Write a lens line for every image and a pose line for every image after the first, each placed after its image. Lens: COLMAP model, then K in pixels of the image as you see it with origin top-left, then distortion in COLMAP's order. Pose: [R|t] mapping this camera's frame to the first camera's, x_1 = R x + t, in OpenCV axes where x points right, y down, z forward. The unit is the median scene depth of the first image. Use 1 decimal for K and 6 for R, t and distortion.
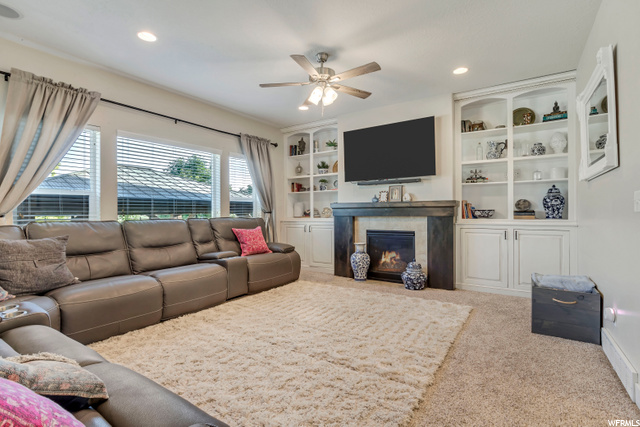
lens RADIAL K [[304.3, 0, 318.5], [0, 304.3, 213.4], [0, 0, 1]] dist [-0.018848, 0.002350]
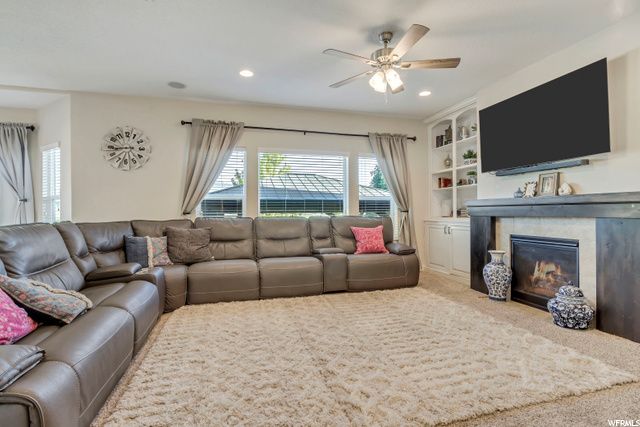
lens RADIAL K [[304.3, 0, 317.9], [0, 304.3, 213.2], [0, 0, 1]] dist [-0.018848, 0.002350]
pose [[0.762362, 0.005053, -0.647131, 0.380046], [-0.002565, 0.999985, 0.004786, -0.002005], [0.647145, -0.001989, 0.762364, 0.166178]]
